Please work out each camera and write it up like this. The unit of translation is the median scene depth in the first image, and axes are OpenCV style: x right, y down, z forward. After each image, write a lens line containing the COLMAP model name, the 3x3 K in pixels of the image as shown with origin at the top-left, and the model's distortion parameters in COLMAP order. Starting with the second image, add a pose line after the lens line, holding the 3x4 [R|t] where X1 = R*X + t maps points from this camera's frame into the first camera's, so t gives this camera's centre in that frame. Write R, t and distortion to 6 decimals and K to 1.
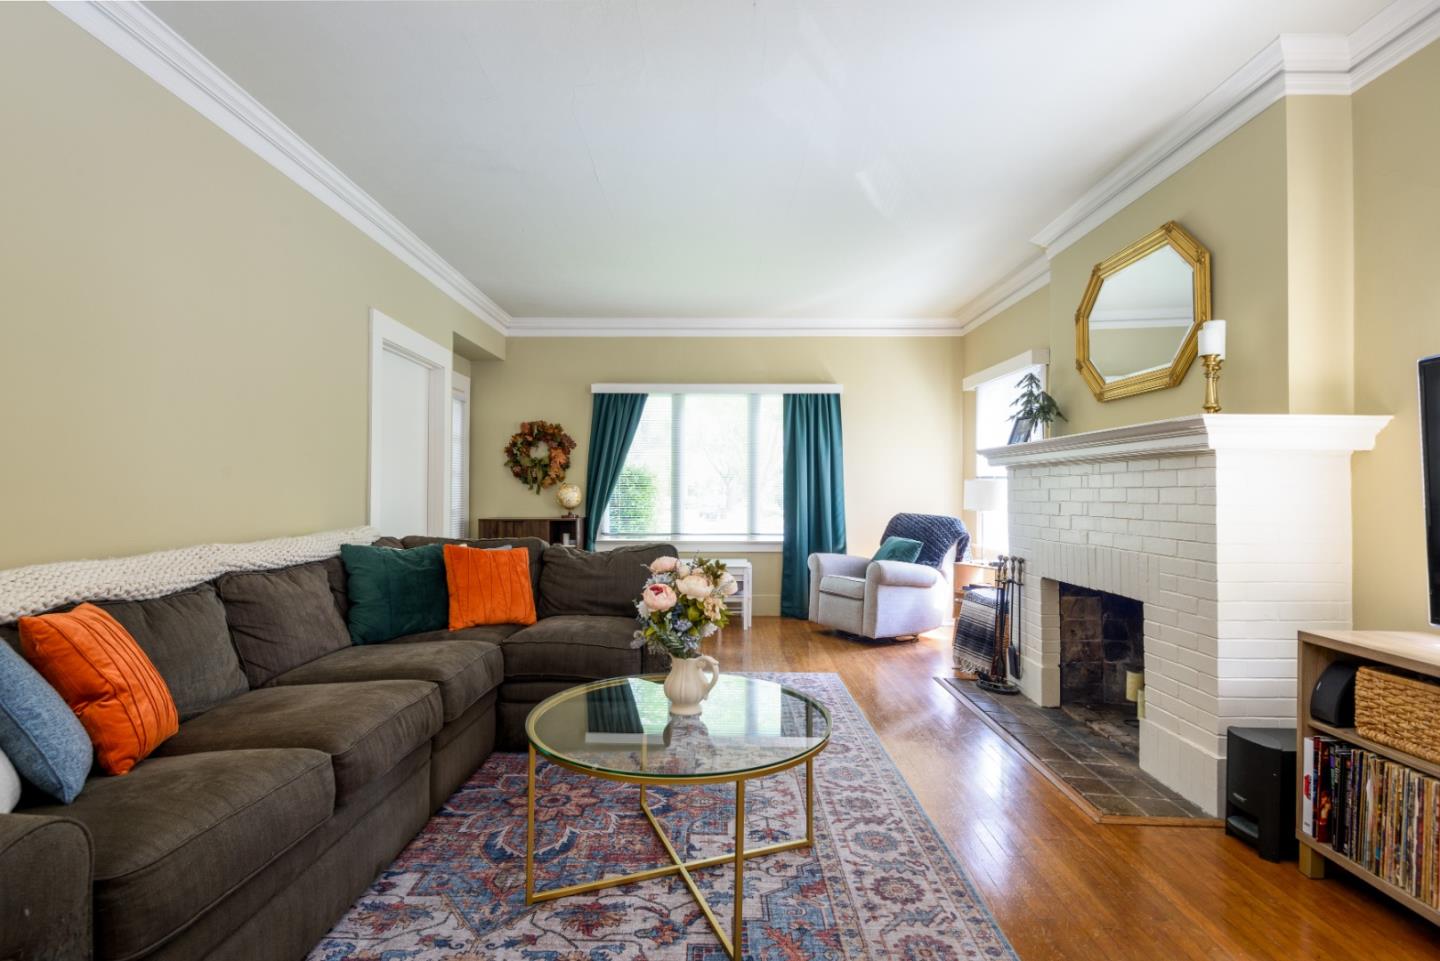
lens RADIAL K [[688.2, 0, 718.6], [0, 688.2, 484.8], [0, 0, 1]] dist [0.010878, -0.002516]
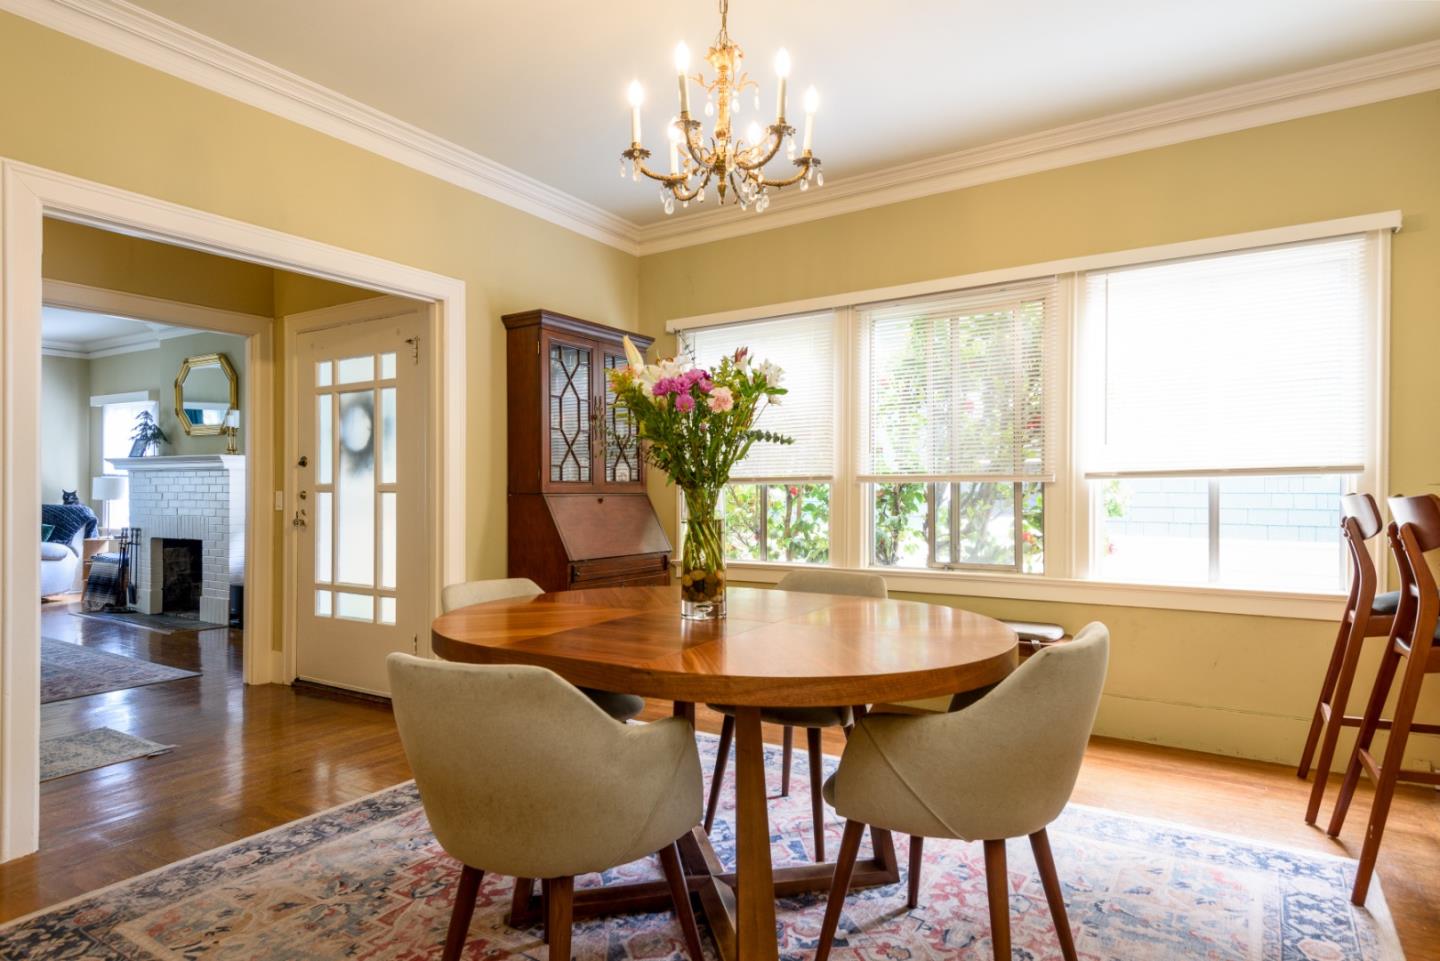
lens RADIAL K [[804.1, 0, 724.0], [0, 804.1, 487.8], [0, 0, 1]] dist [0.019499, 0.000129]
pose [[0.527295, -0.000785, 0.849682, -0.414667], [-0.008825, 0.999941, 0.006401, -0.010688], [-0.849637, -0.010873, 0.527256, -1.069195]]
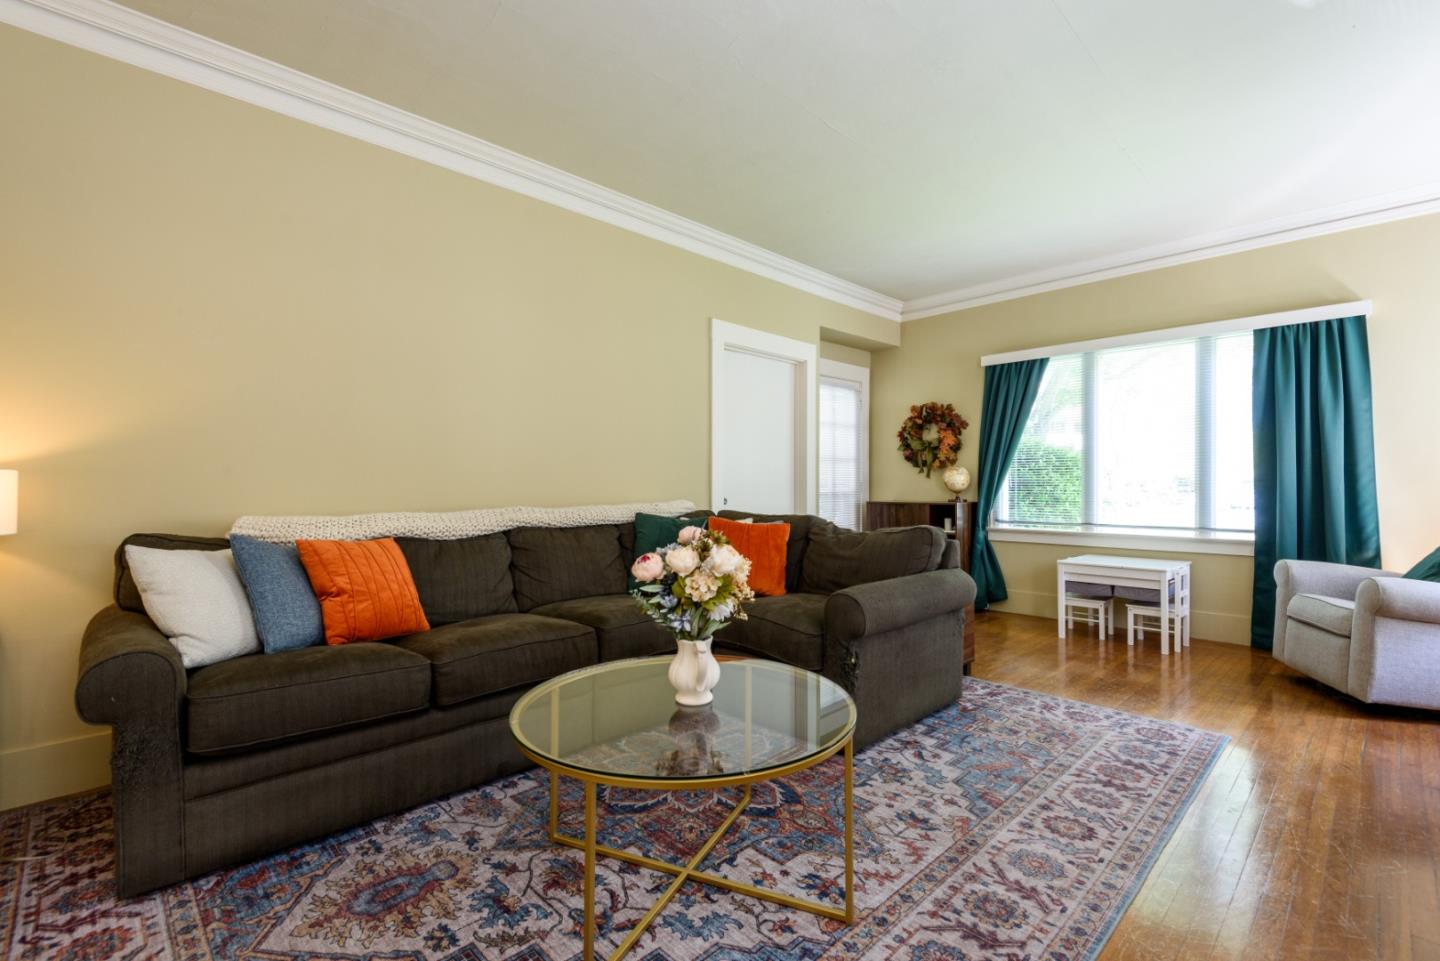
lens RADIAL K [[649.6, 0, 720.2], [0, 649.6, 482.2], [0, 0, 1]] dist [0.023252, -0.001817]
pose [[0.707148, -0.005547, -0.707044, 0.300901], [0.011164, 0.999932, 0.003321, 0.022851], [0.706977, -0.010241, 0.707162, 0.224354]]
